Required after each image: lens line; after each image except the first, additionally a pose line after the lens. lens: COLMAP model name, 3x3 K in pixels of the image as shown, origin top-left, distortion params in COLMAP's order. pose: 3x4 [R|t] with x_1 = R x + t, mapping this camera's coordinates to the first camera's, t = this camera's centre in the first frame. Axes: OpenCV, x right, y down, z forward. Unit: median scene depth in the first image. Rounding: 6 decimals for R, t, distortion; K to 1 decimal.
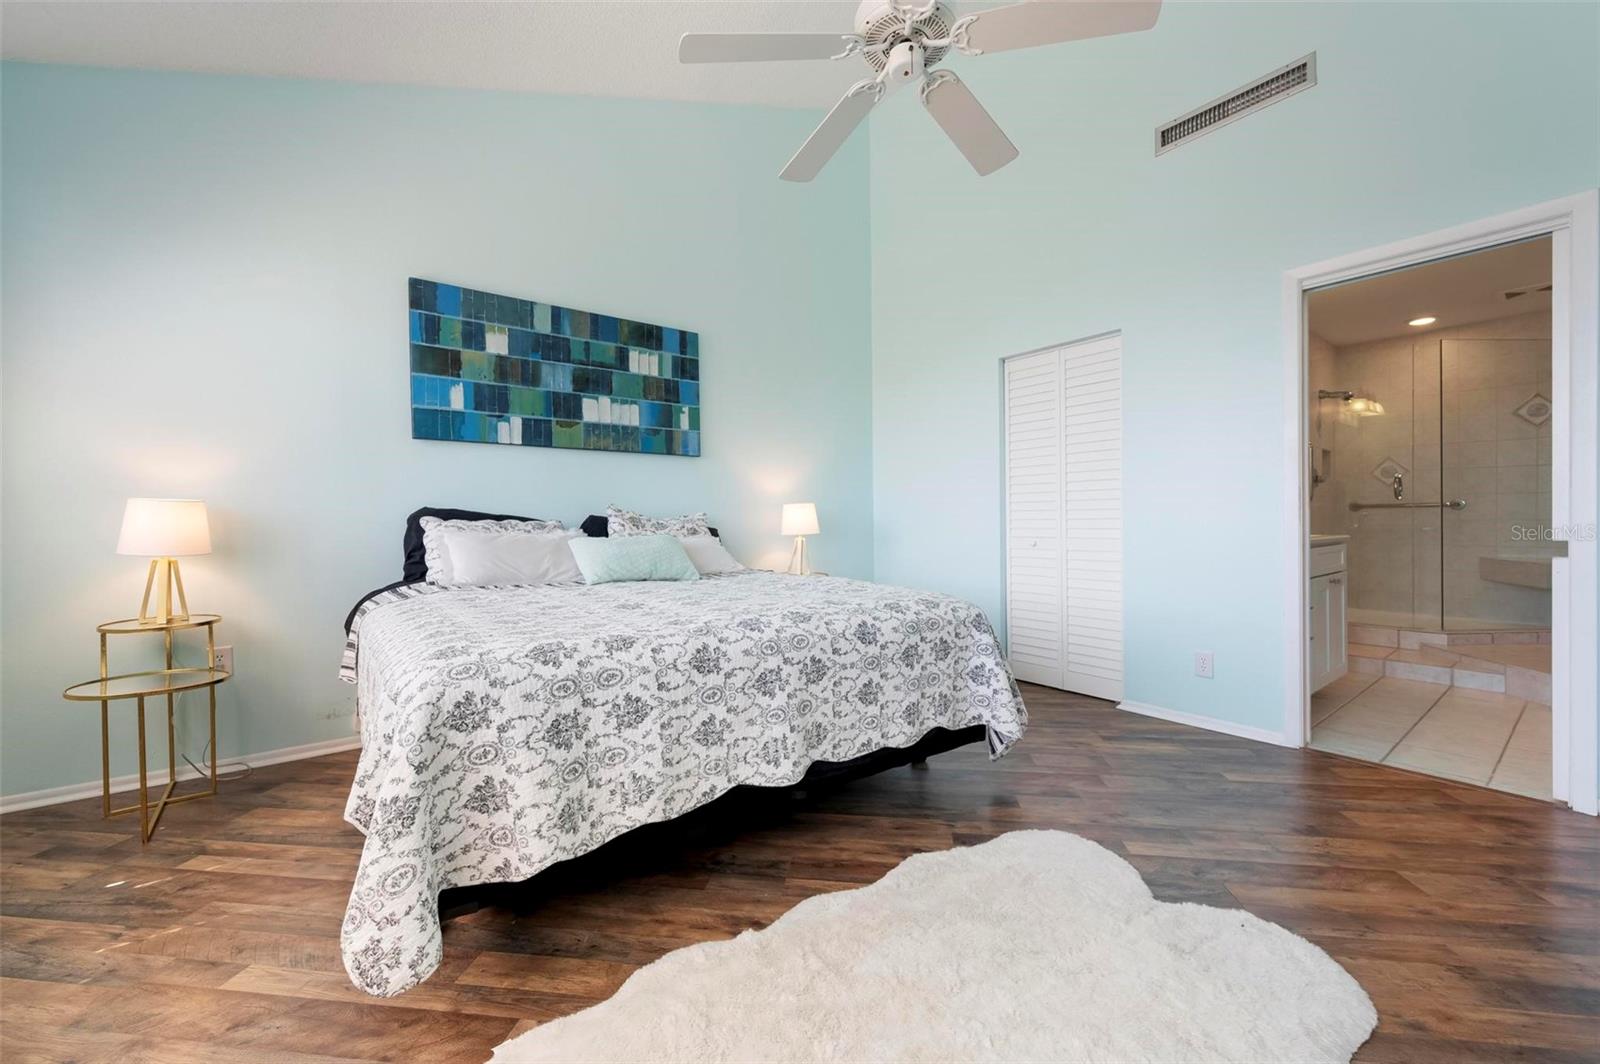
lens RADIAL K [[632.4, 0, 798.3], [0, 632.4, 523.9], [0, 0, 1]] dist [-0.000903, -0.000011]
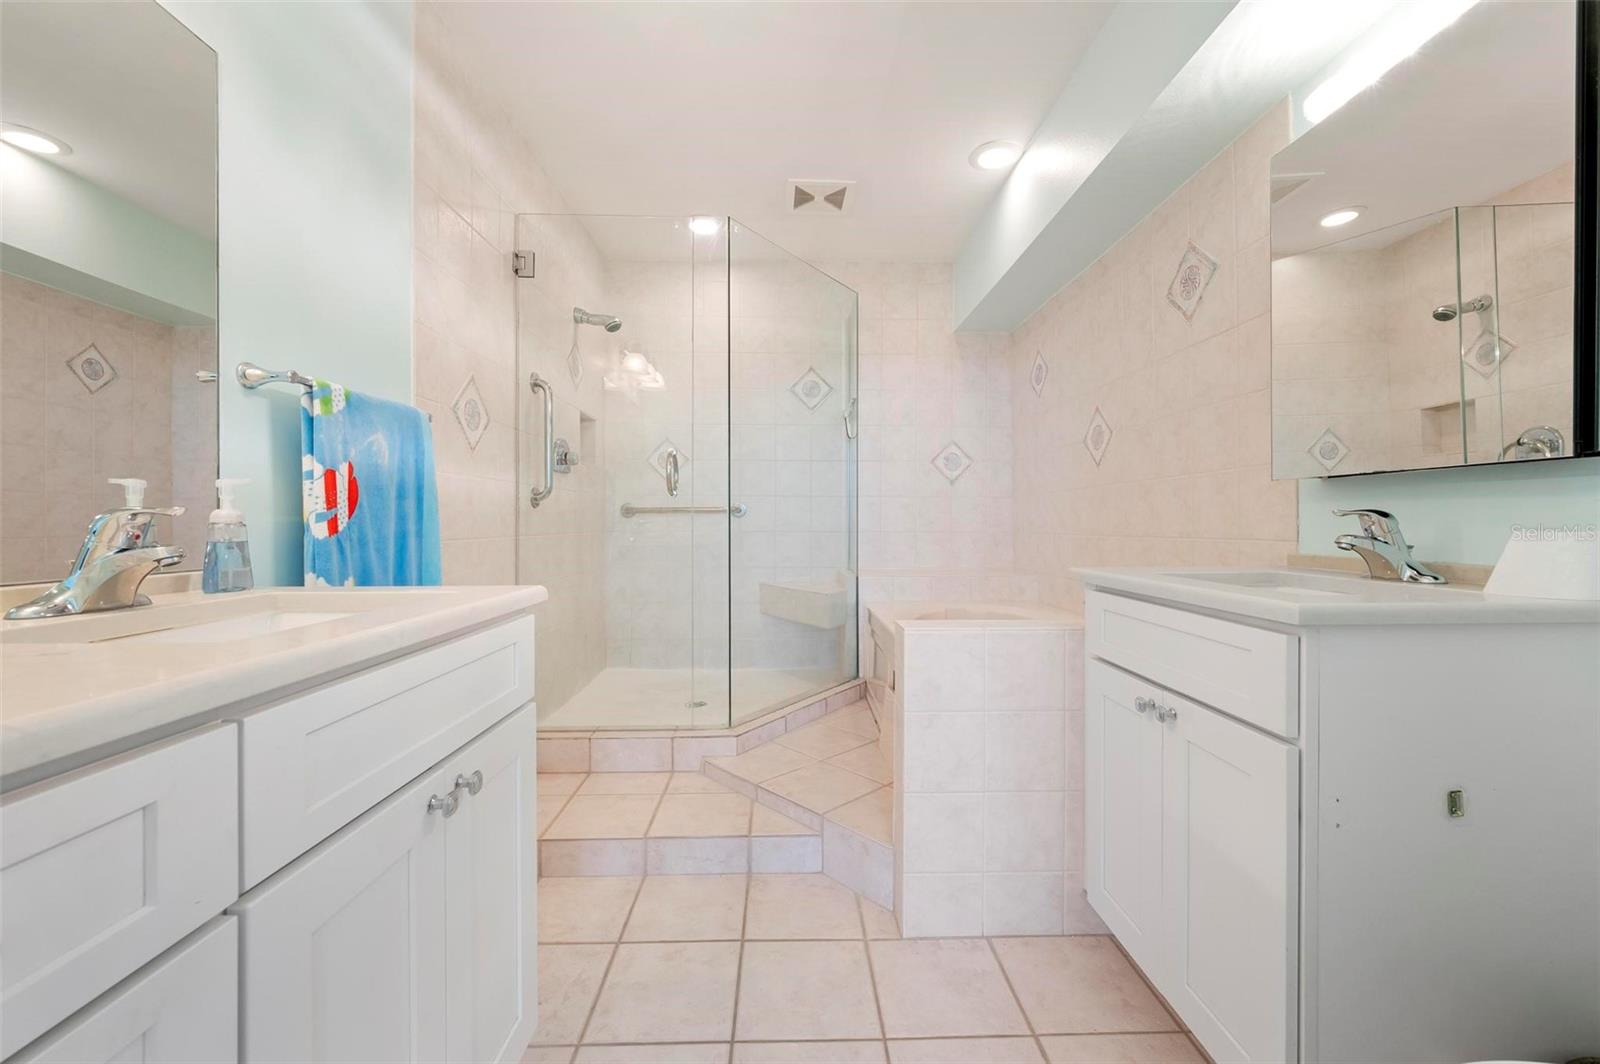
lens RADIAL K [[632.4, 0, 798.3], [0, 632.4, 523.9], [0, 0, 1]] dist [-0.000903, -0.000011]
pose [[0.592798, 0.003499, 0.805343, 0.737965], [-0.001762, 0.999994, -0.003048, -0.019111], [-0.805349, 0.000388, 0.592801, 0.757813]]
